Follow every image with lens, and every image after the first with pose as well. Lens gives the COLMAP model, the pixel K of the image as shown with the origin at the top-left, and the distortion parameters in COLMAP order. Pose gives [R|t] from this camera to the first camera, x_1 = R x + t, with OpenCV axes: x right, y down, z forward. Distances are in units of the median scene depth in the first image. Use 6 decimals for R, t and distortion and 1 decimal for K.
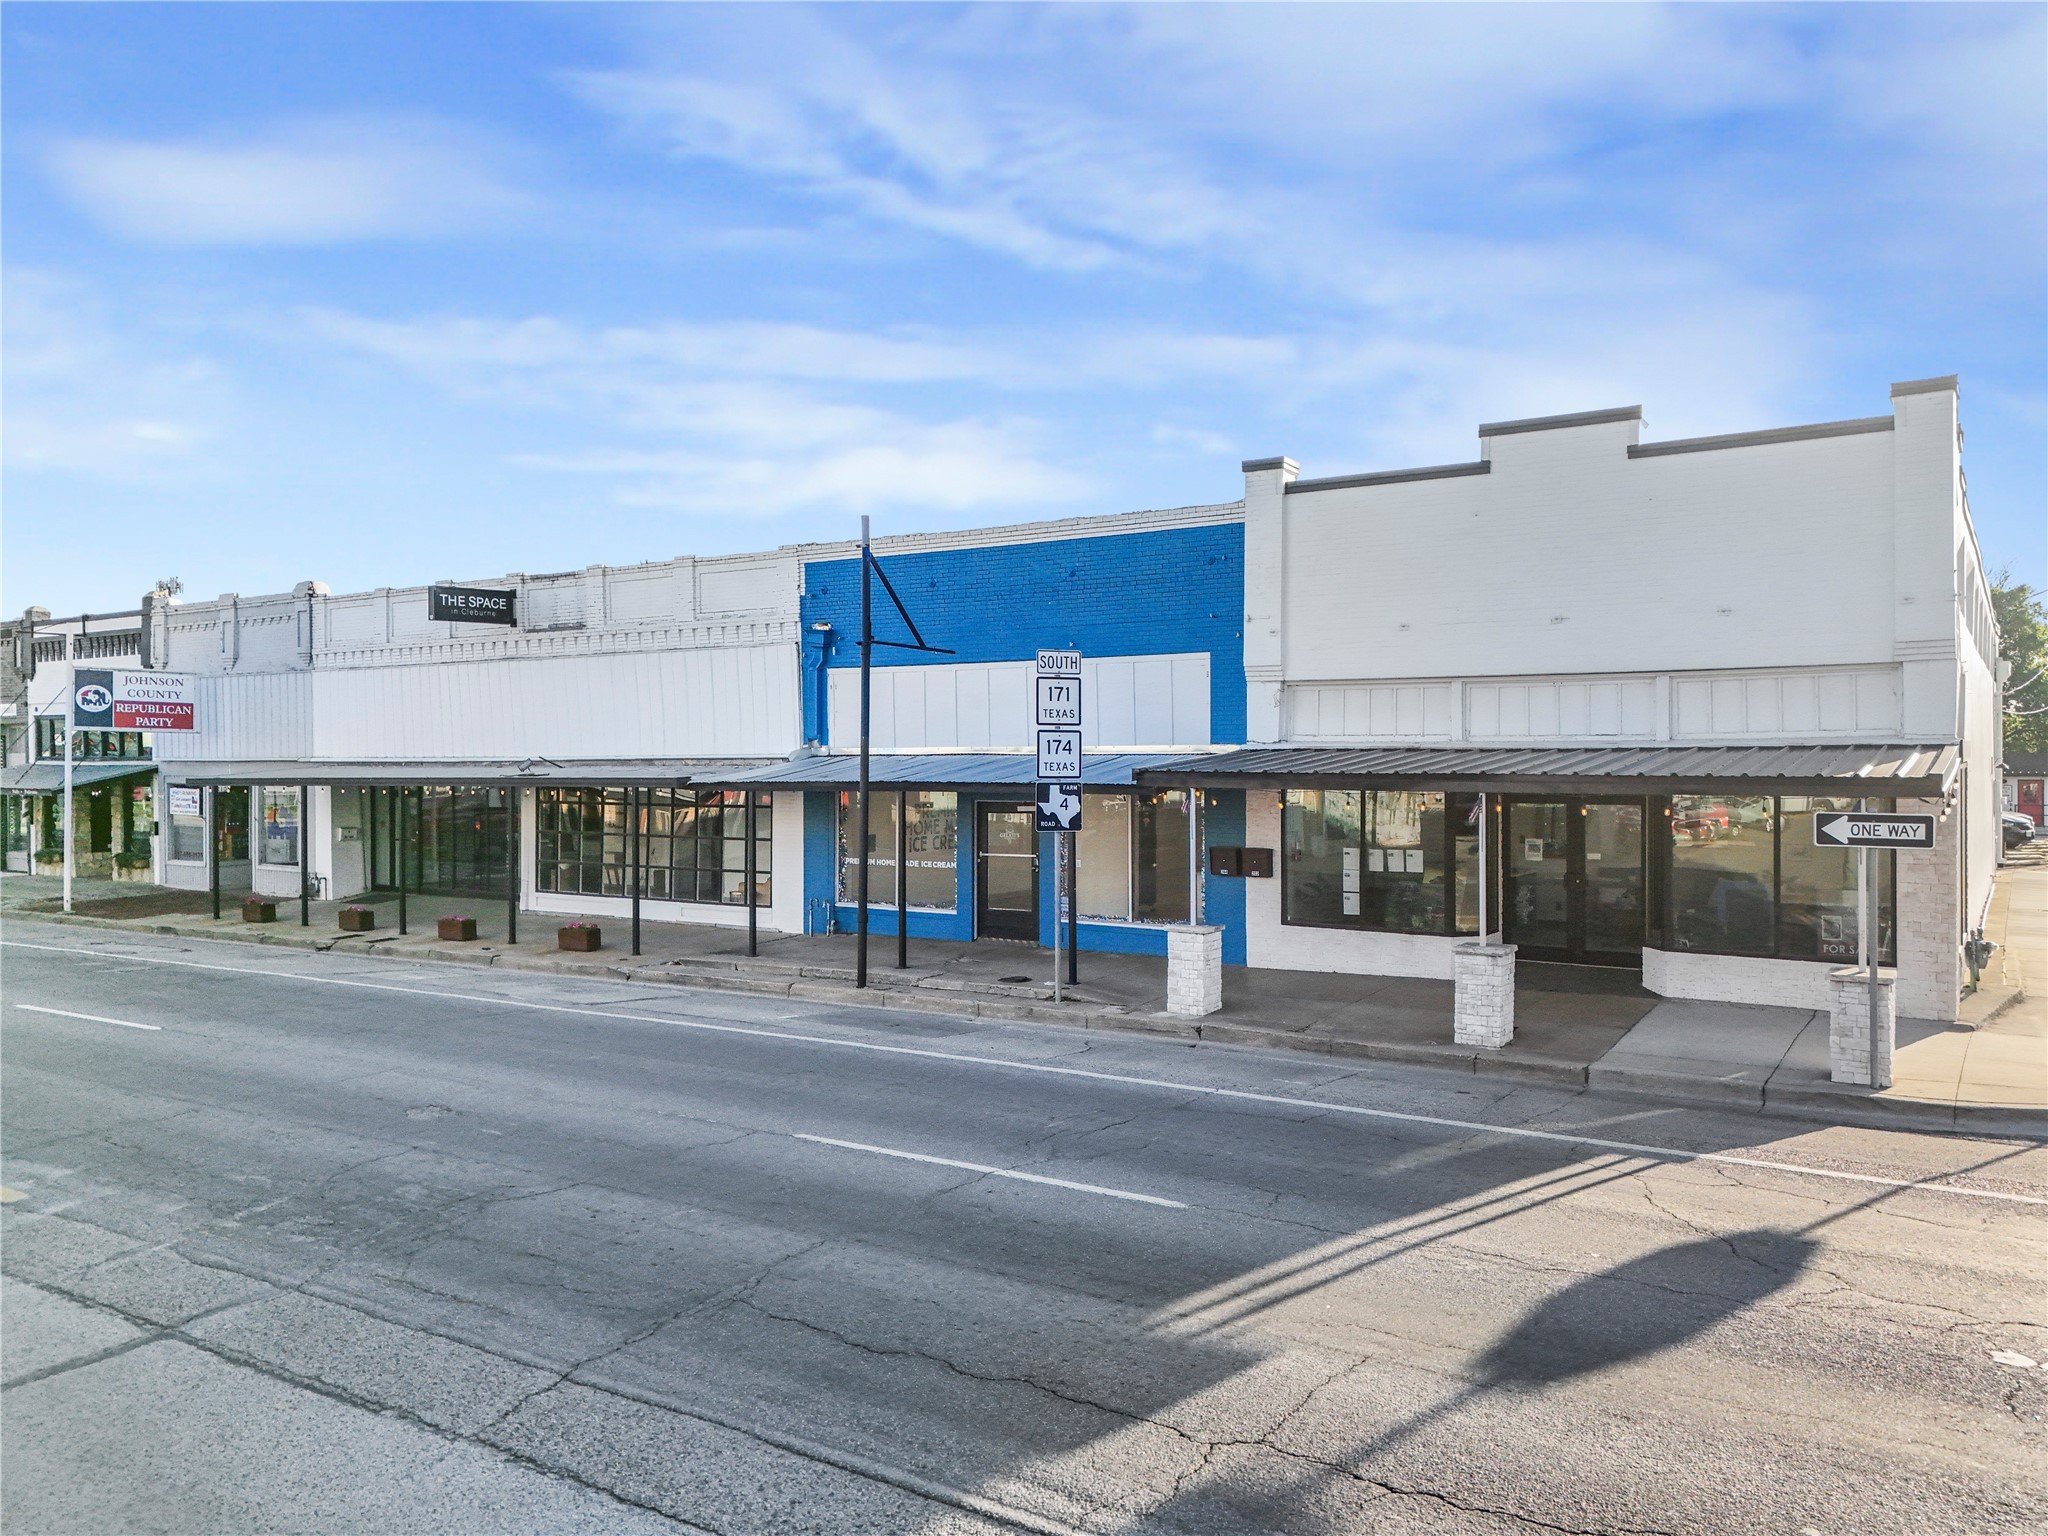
lens RADIAL K [[1578.7, 0, 1023.1], [0, 1578.7, 782.4], [0, 0, 1]] dist [0.052545, -0.029582]
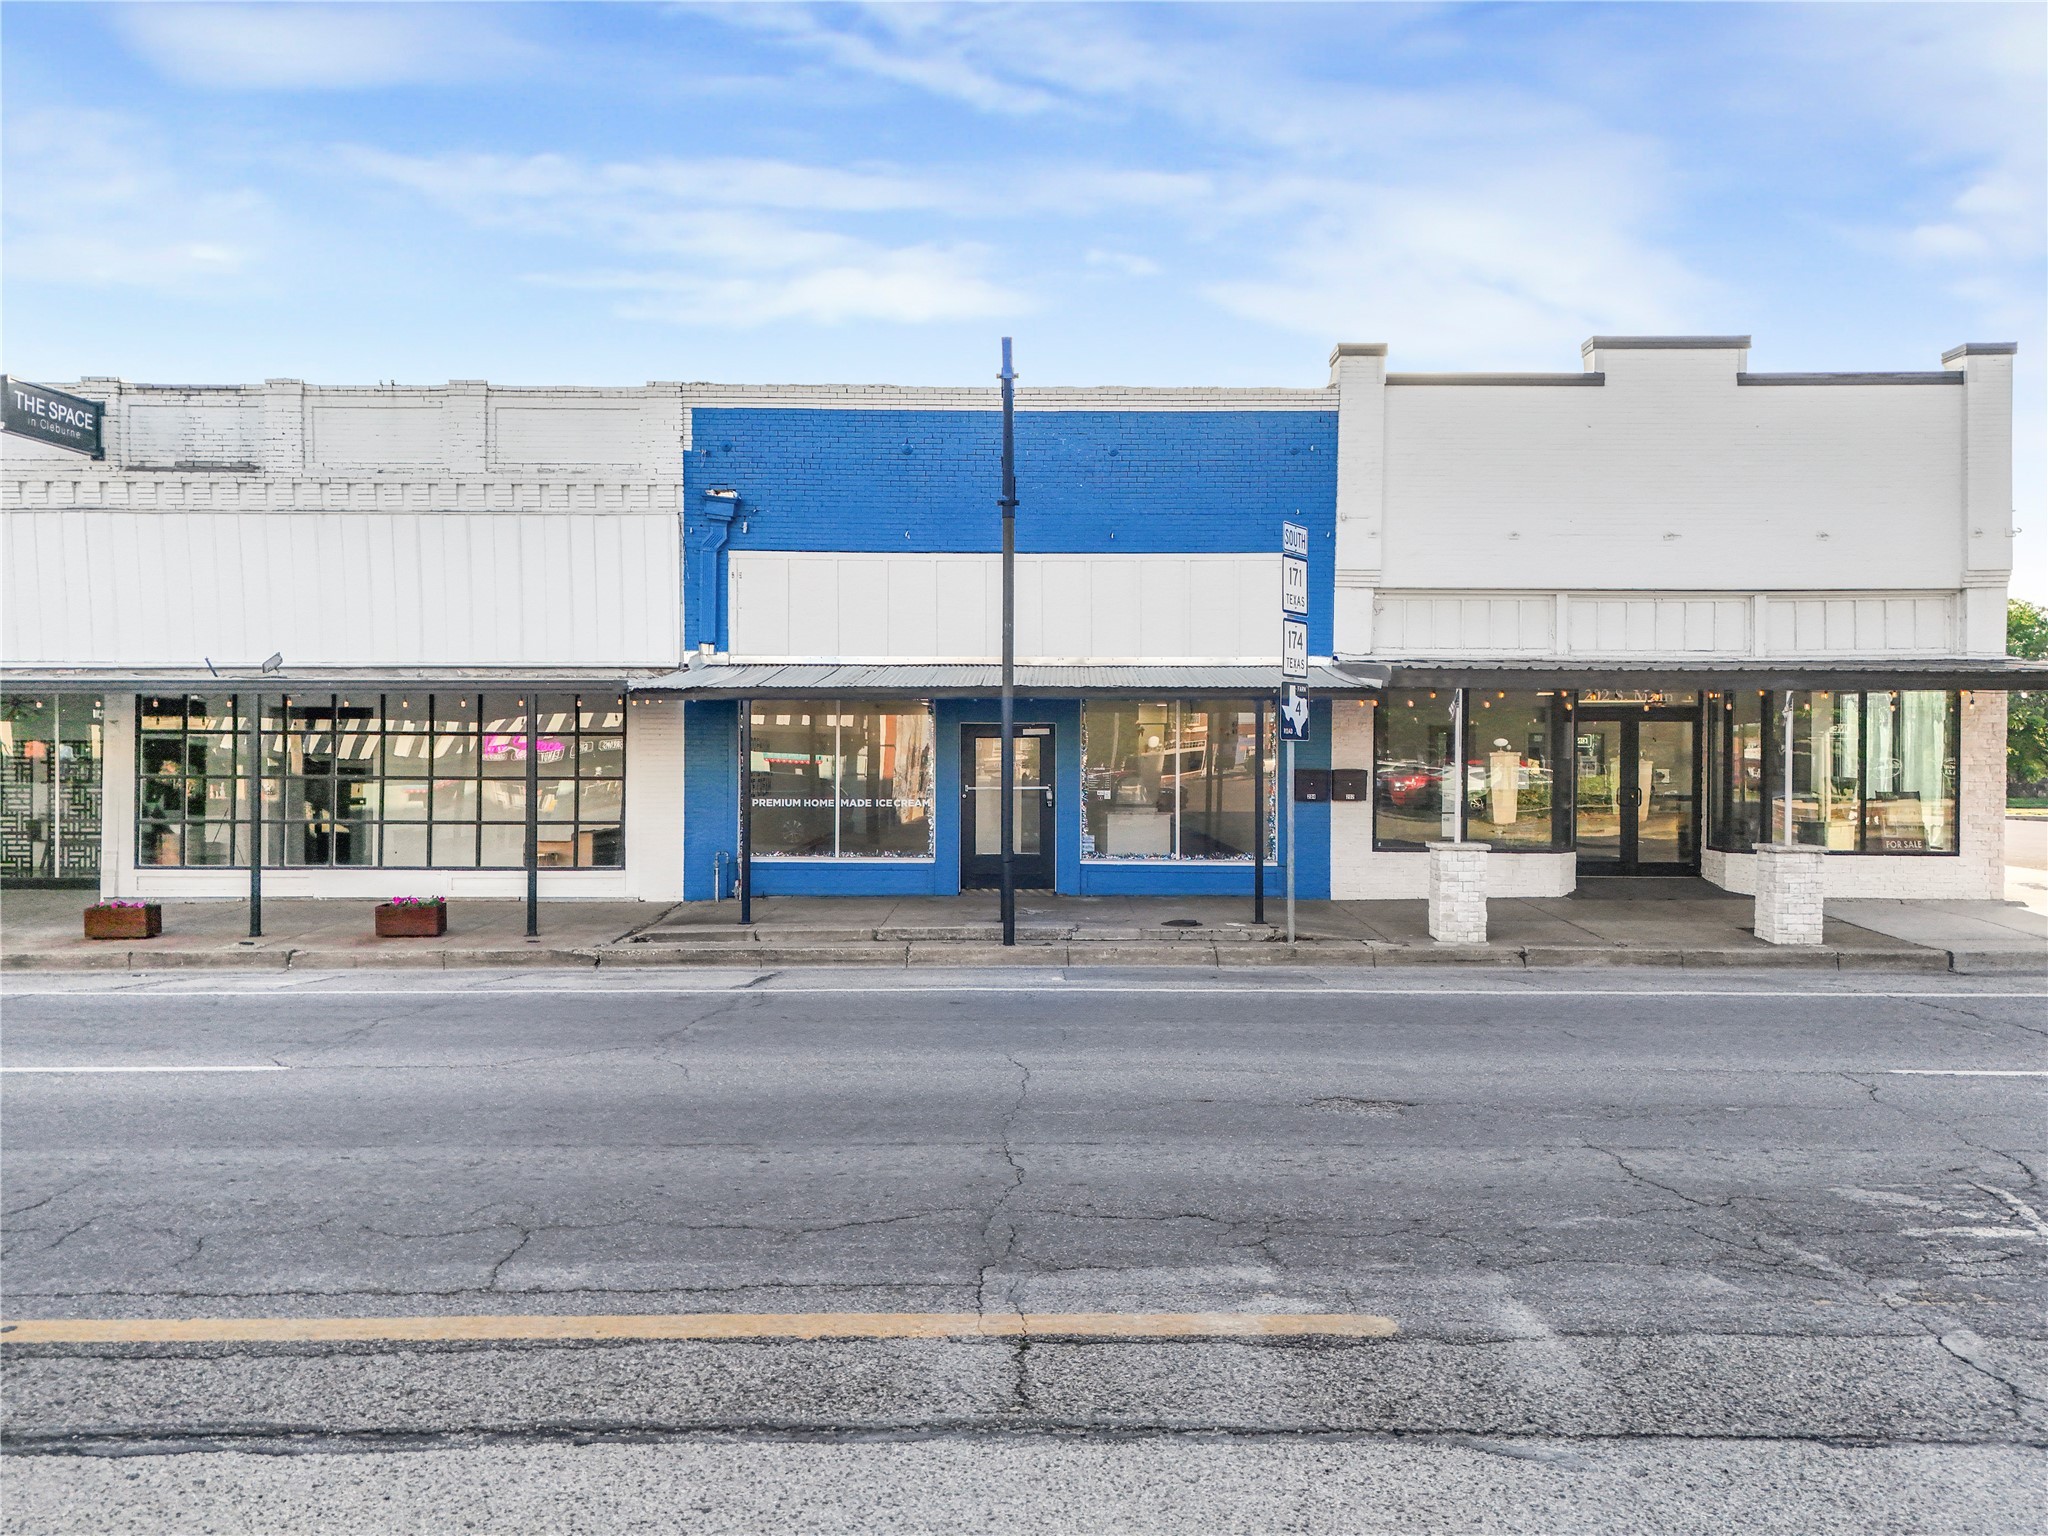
lens RADIAL K [[1578.7, 0, 1024.2], [0, 1578.7, 780.1], [0, 0, 1]] dist [0.052545, -0.029582]
pose [[0.827164, -0.002965, 0.561952, -0.493732], [0.004067, 0.999991, -0.000709, 0.045212], [-0.561946, 0.002871, 0.827169, 0.326724]]
